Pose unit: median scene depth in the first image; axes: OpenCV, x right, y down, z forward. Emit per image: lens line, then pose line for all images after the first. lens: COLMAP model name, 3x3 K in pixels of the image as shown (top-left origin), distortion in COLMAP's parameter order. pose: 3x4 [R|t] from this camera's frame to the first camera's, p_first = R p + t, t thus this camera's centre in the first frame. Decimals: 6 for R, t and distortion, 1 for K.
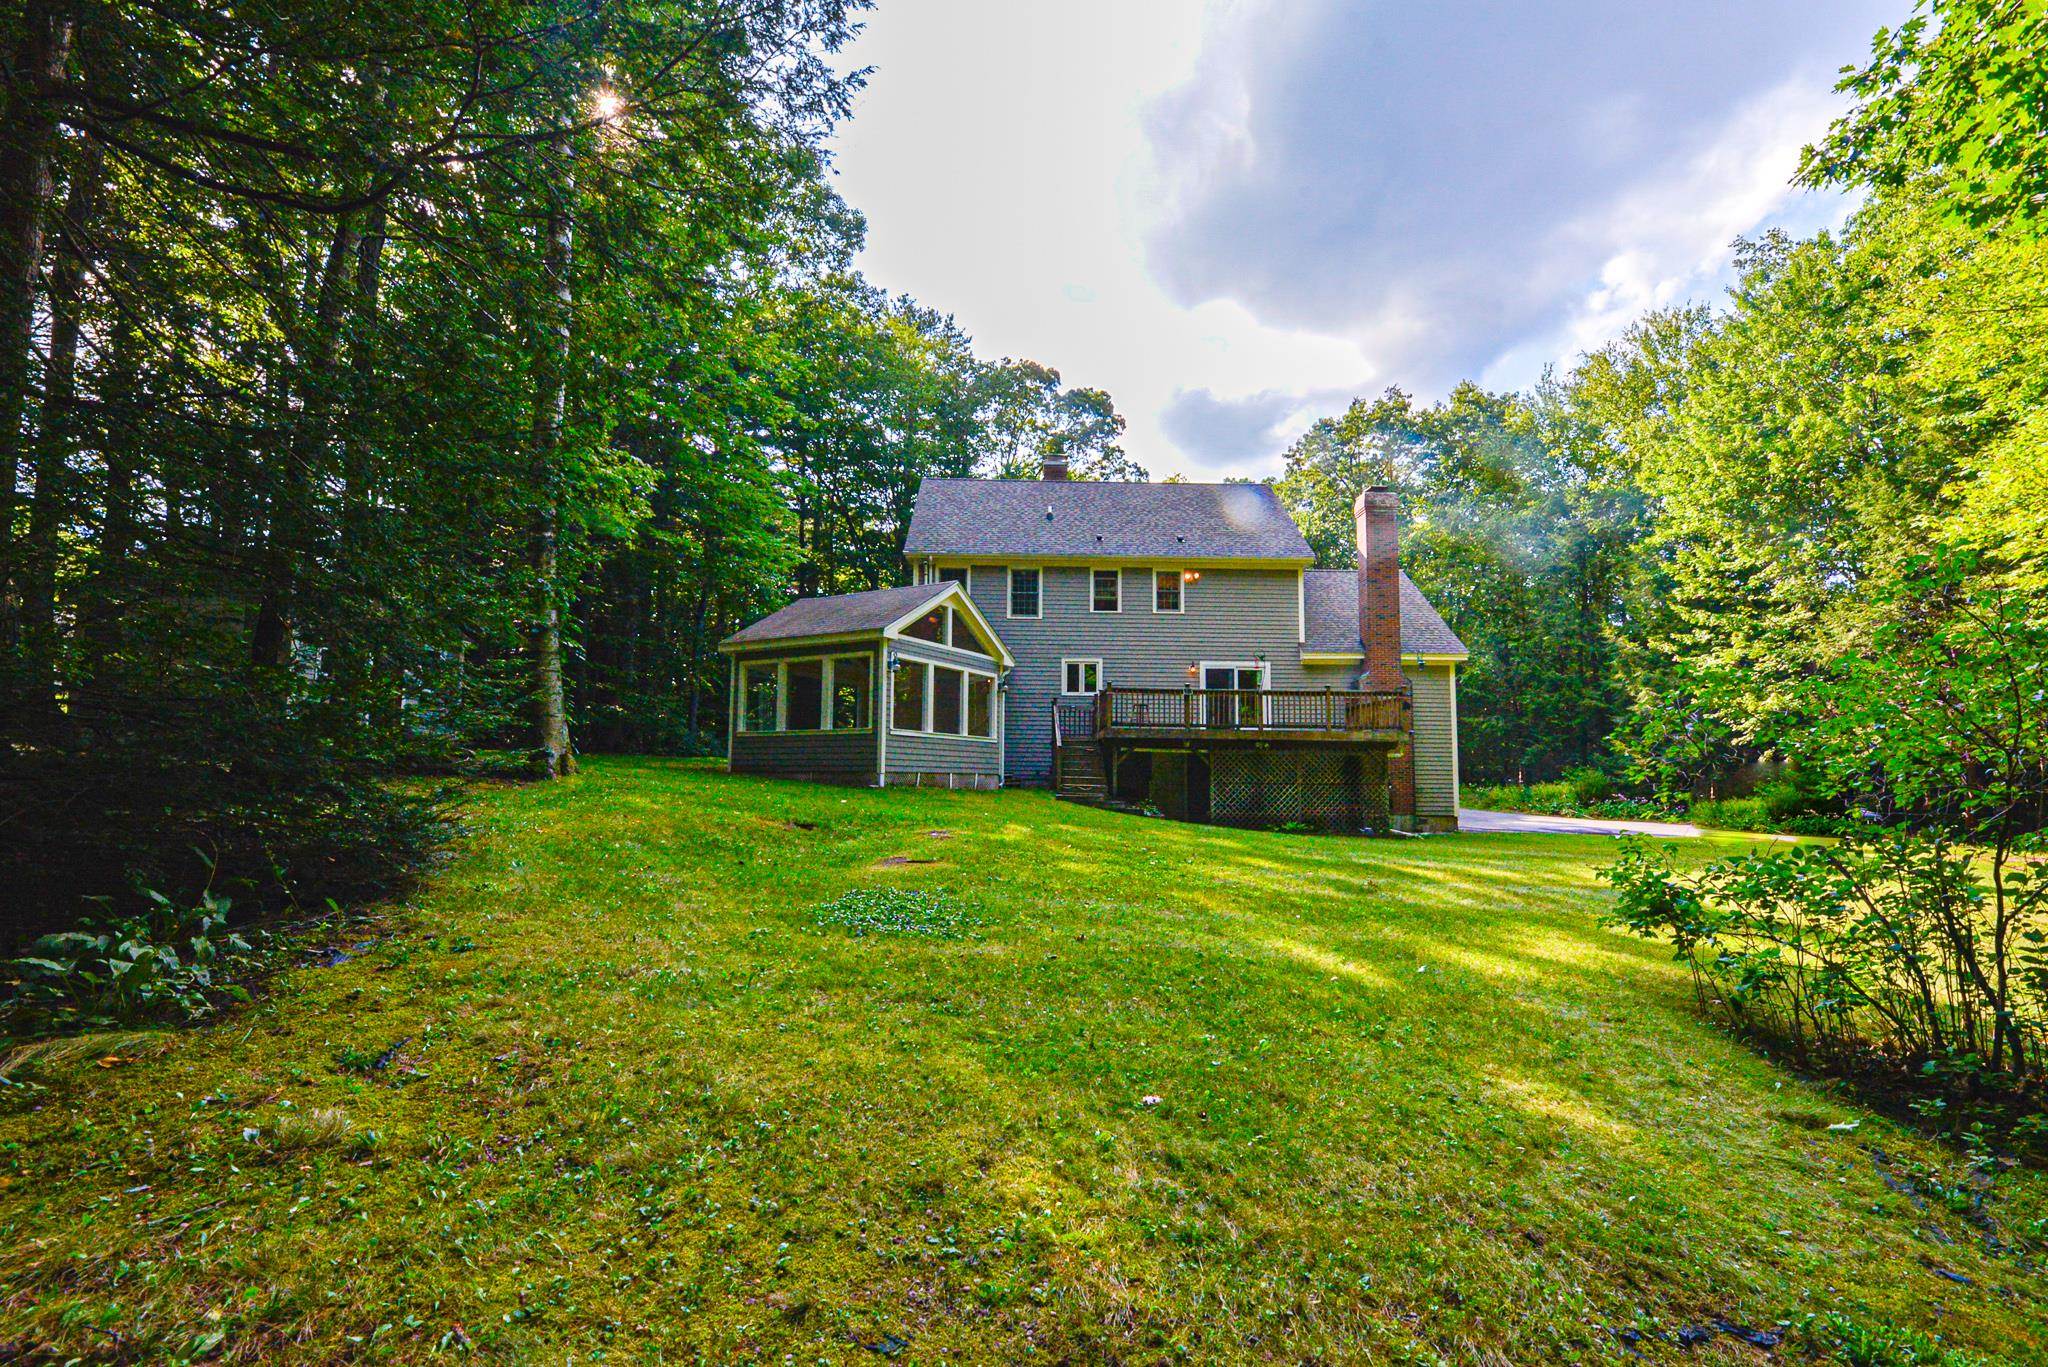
lens RADIAL K [[857.1, 0, 1026.5], [0, 857.1, 693.0], [0, 0, 1]] dist [0.001291, 0.000079]
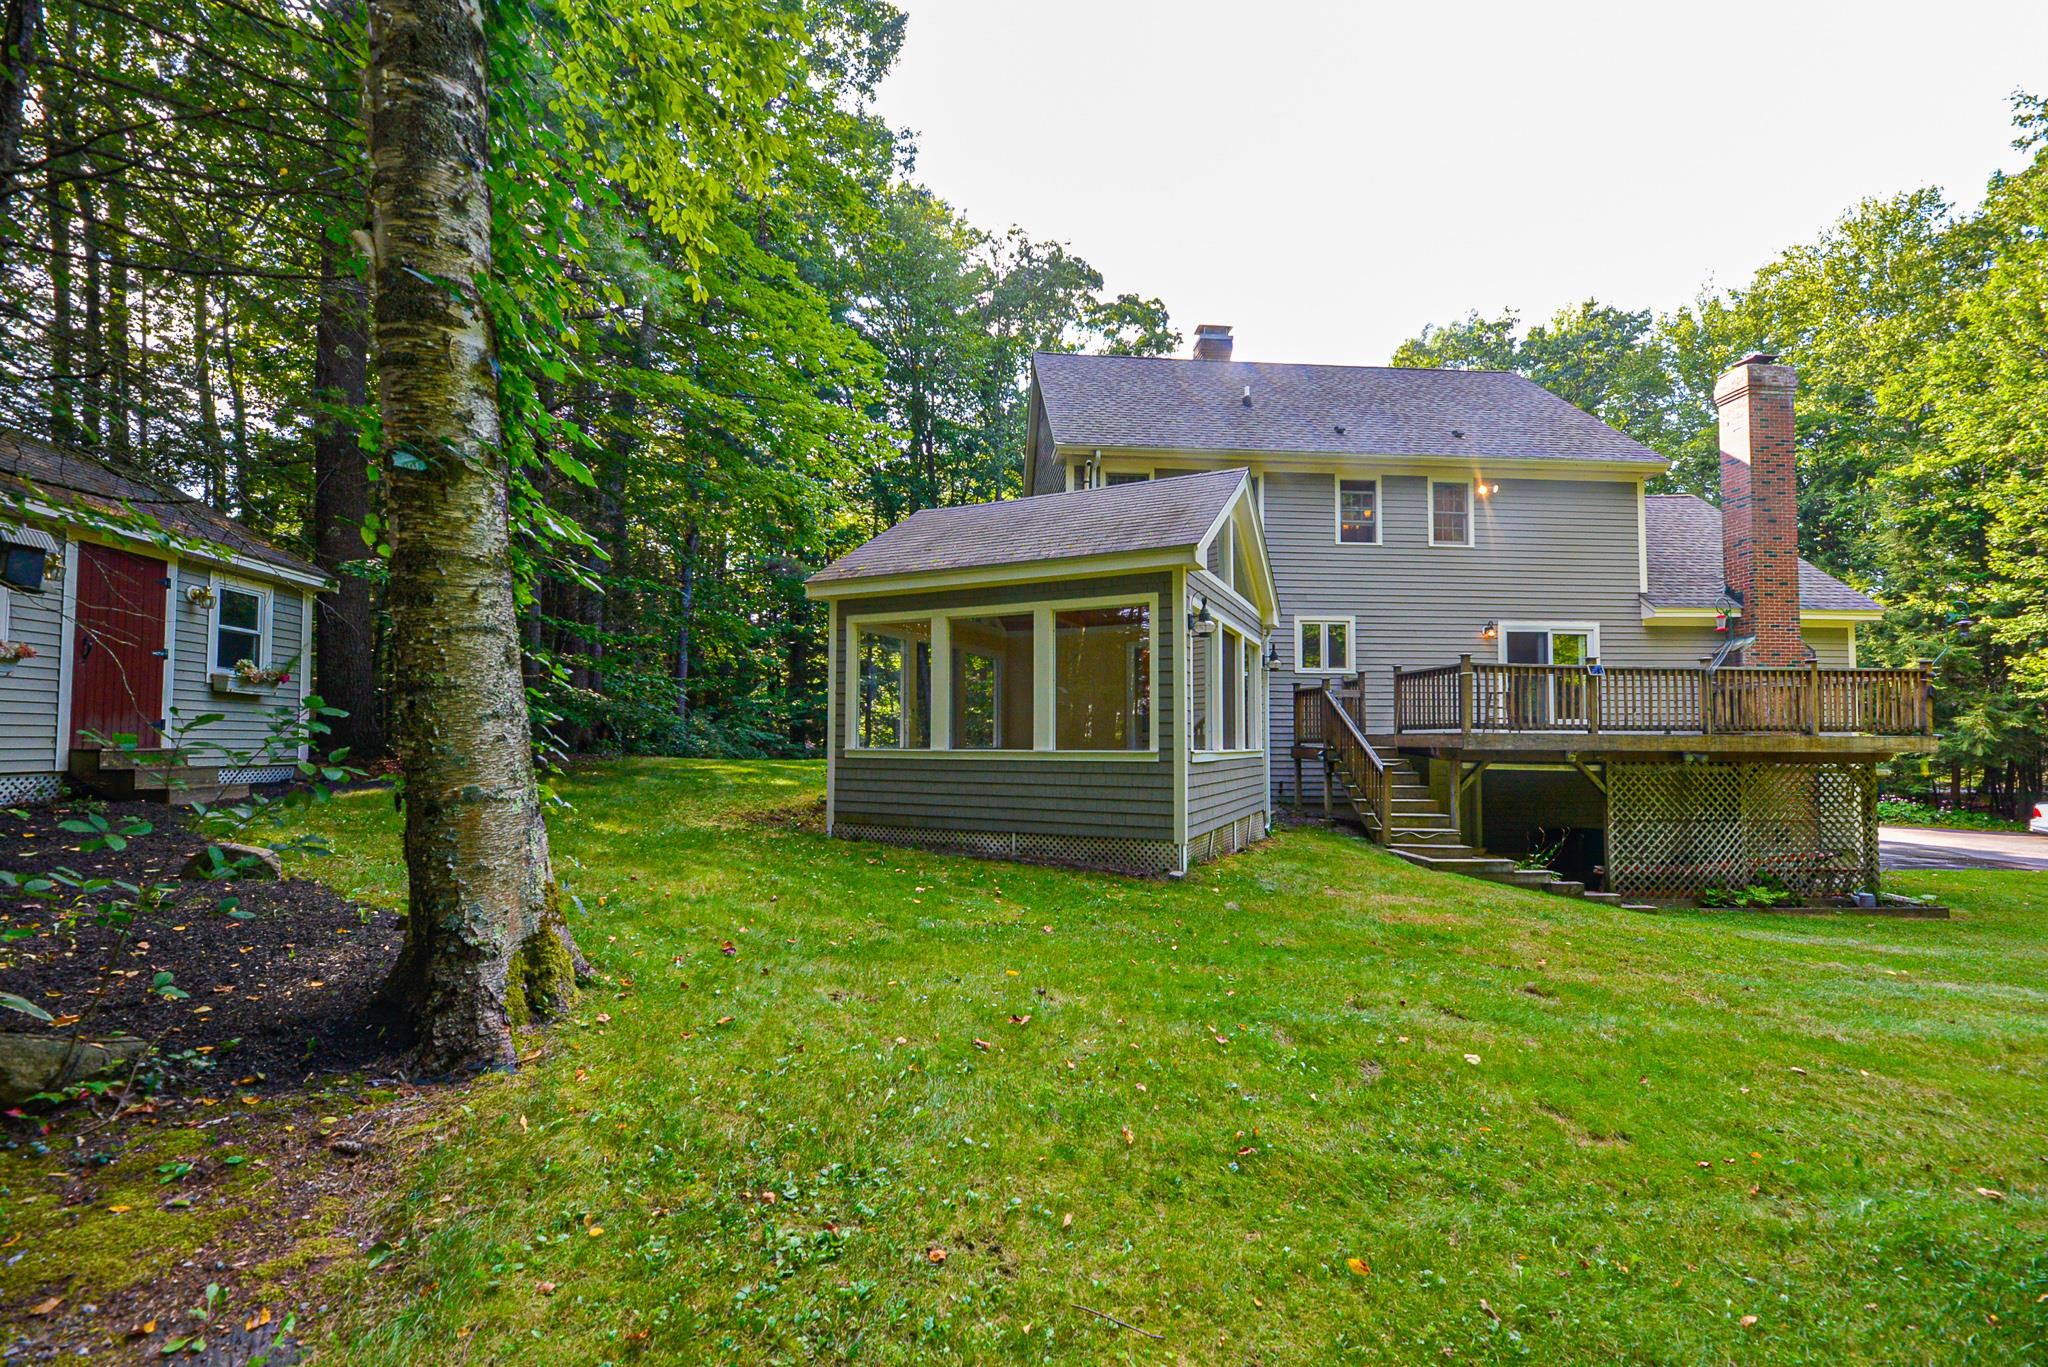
lens RADIAL K [[857.1, 0, 1021.4], [0, 857.1, 692.9], [0, 0, 1]] dist [0.001291, 0.000079]
pose [[0.998167, -0.002358, 0.060477, -0.203405], [-0.000137, 0.999150, 0.041217, -0.008703], [-0.060522, -0.041149, 0.997318, 0.365305]]
